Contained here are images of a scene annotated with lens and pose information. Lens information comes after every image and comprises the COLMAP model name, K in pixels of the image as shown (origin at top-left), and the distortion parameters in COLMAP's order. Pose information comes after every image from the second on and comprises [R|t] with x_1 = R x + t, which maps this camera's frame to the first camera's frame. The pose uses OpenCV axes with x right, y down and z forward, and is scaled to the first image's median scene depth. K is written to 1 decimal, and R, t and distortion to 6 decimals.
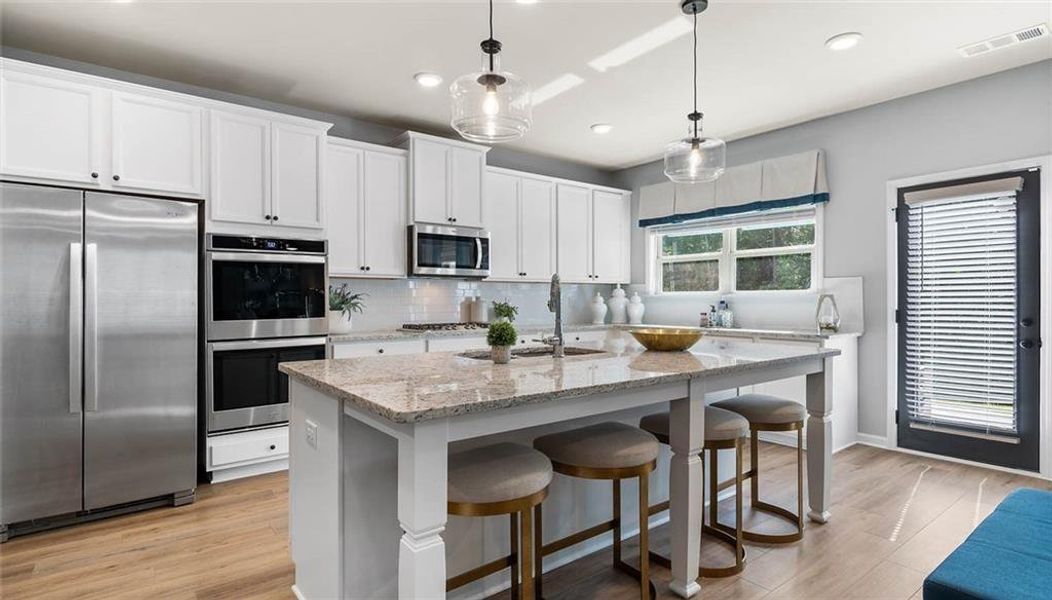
lens RADIAL K [[533.9, 0, 519.6], [0, 533.9, 300.6], [0, 0, 1]] dist [0.003184, -0.001930]
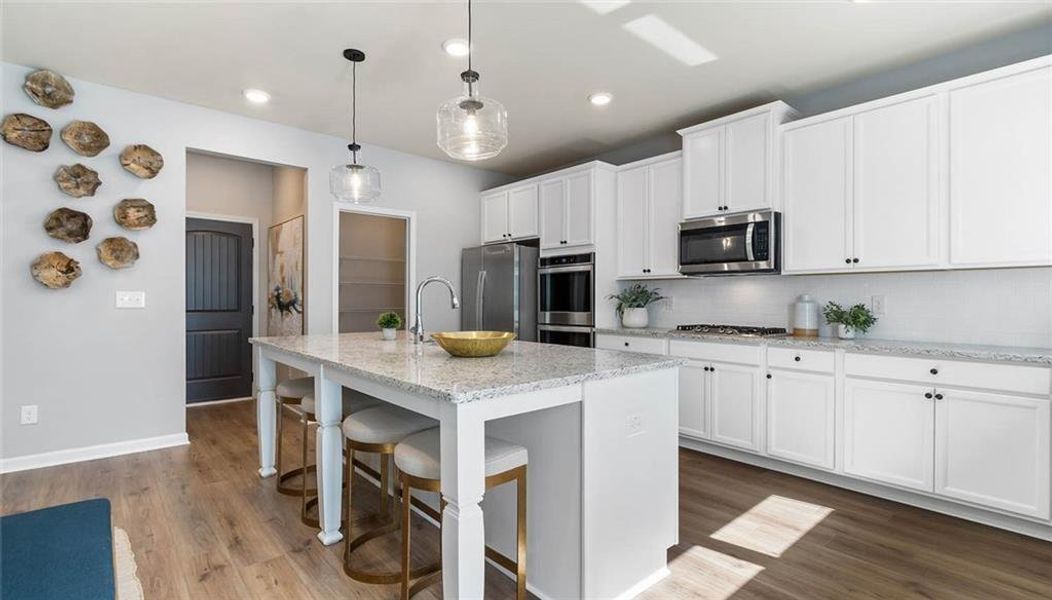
lens RADIAL K [[479.1, 0, 530.1], [0, 479.1, 299.5], [0, 0, 1]] dist [0.006110, -0.001817]
pose [[0.071641, 0.003813, -0.997423, 0.666834], [-0.005365, 0.999980, 0.003437, -0.001539], [0.997416, 0.005105, 0.071660, 0.646310]]
